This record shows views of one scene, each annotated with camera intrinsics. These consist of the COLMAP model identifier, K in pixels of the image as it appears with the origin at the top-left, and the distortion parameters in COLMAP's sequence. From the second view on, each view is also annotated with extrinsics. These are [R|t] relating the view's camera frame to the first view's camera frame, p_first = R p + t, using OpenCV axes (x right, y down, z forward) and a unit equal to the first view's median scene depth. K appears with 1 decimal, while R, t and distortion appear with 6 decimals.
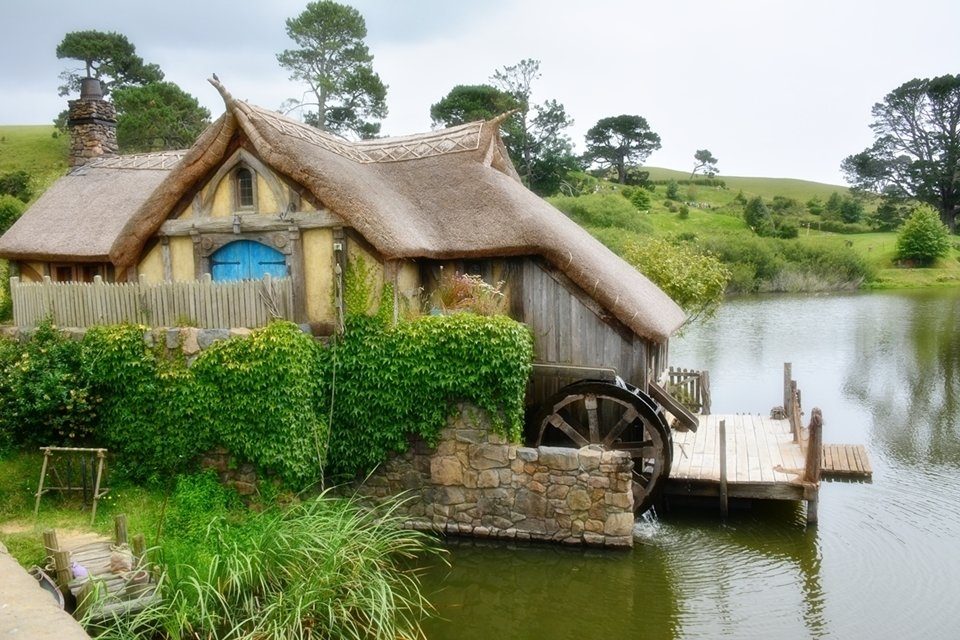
lens RADIAL K [[828.4, 0, 480.0], [0, 828.4, 320.0], [0, 0, 1]] dist [-0.036814, 0.002926]
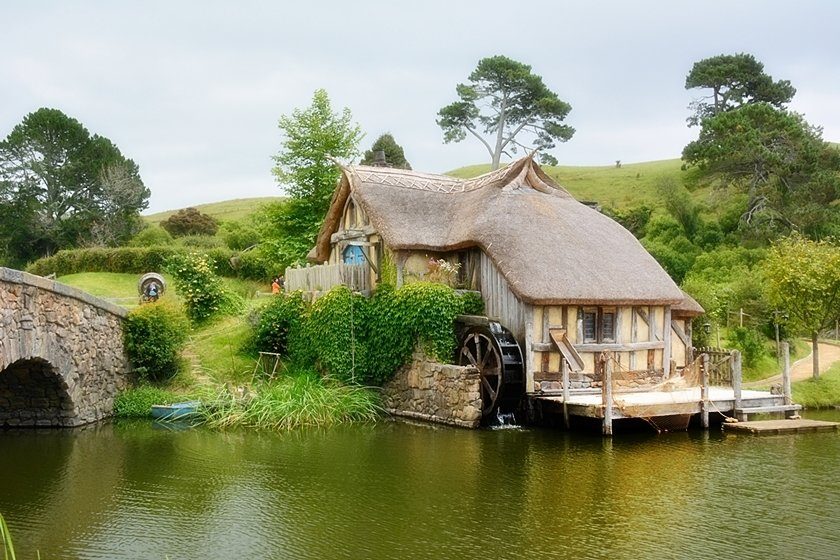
lens RADIAL K [[984.3, 0, 420.0], [0, 984.3, 280.0], [0, 0, 1]] dist [0.015470, -0.023028]
pose [[0.704152, -0.010003, -0.709979, 1.376391], [-0.058226, 0.995720, -0.071778, 0.129667], [0.707658, 0.091882, 0.700555, -0.378777]]
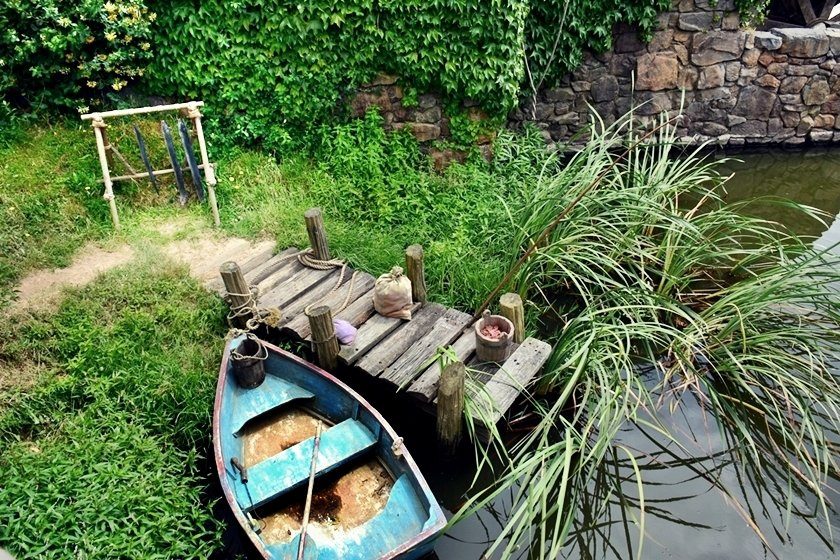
lens RADIAL K [[649.9, 0, 420.0], [0, 649.9, 280.0], [0, 0, 1]] dist [-0.027280, -0.039322]
pose [[0.945268, -0.198494, 0.258978, -0.446333], [0.040875, 0.859471, 0.509548, 0.036690], [-0.323726, -0.471073, 0.820544, 0.501986]]
